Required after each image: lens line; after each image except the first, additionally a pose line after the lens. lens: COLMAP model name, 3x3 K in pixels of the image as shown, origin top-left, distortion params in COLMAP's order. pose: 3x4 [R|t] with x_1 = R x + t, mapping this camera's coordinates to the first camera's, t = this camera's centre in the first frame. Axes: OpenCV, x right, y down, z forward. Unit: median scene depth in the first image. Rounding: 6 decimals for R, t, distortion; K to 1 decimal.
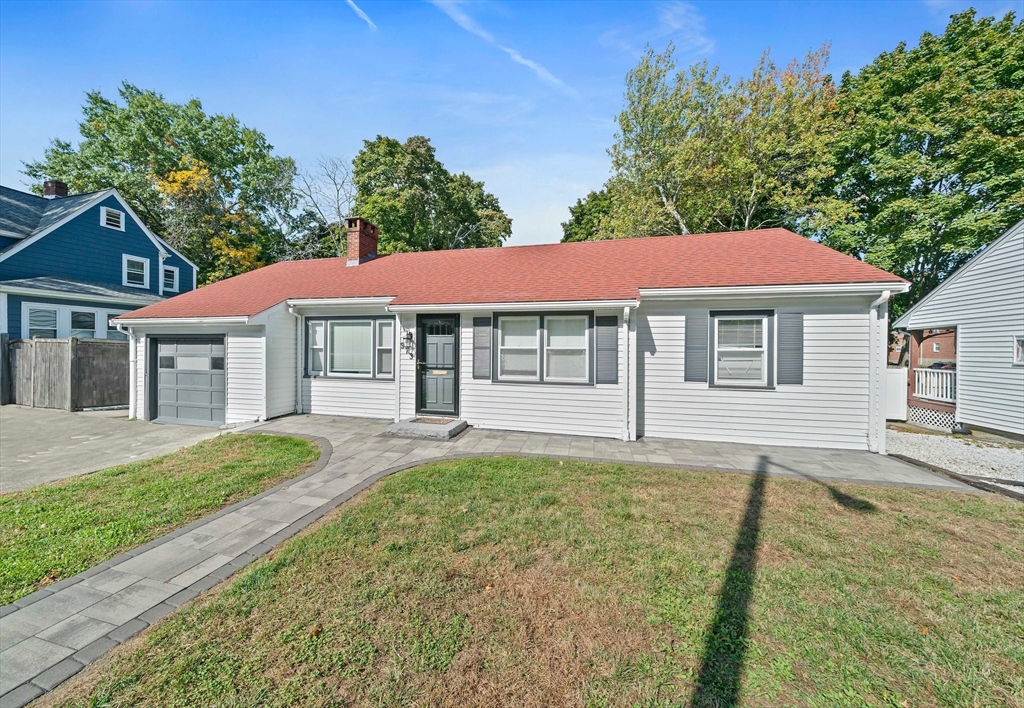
lens RADIAL K [[354.1, 0, 511.1], [0, 354.1, 346.6], [0, 0, 1]] dist [-0.001343, 0.000268]
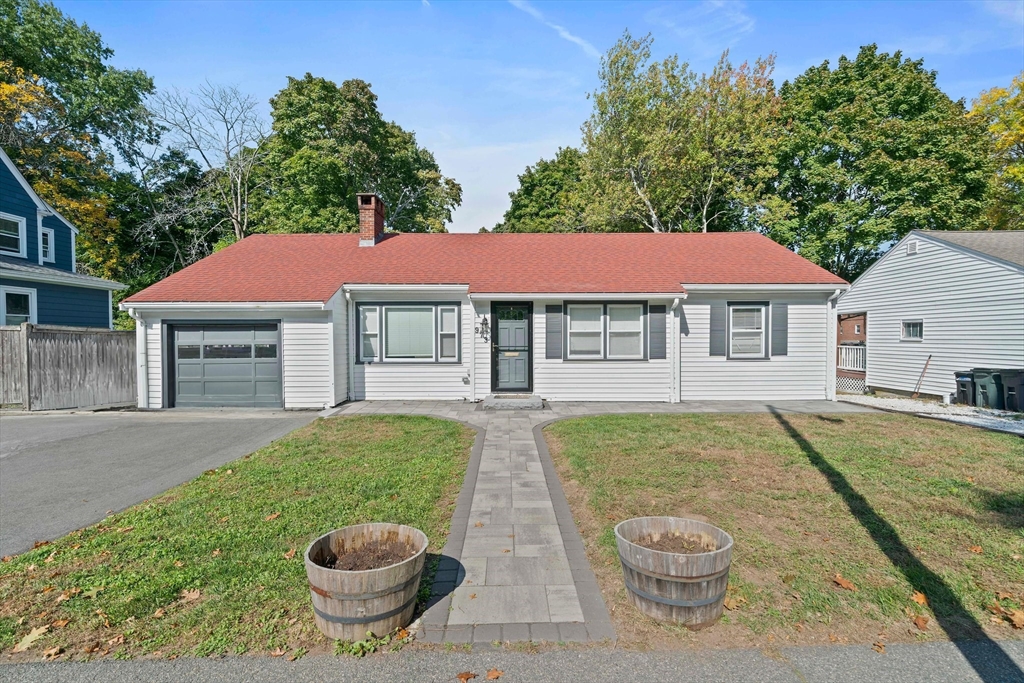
lens RADIAL K [[444.6, 0, 512.0], [0, 444.6, 341.5], [0, 0, 1]] dist [0.010366, -0.000042]
pose [[0.967662, -0.014767, 0.251818, -0.429889], [0.009839, 0.999735, 0.020817, 0.003481], [-0.252059, -0.017666, 0.967551, -0.272738]]
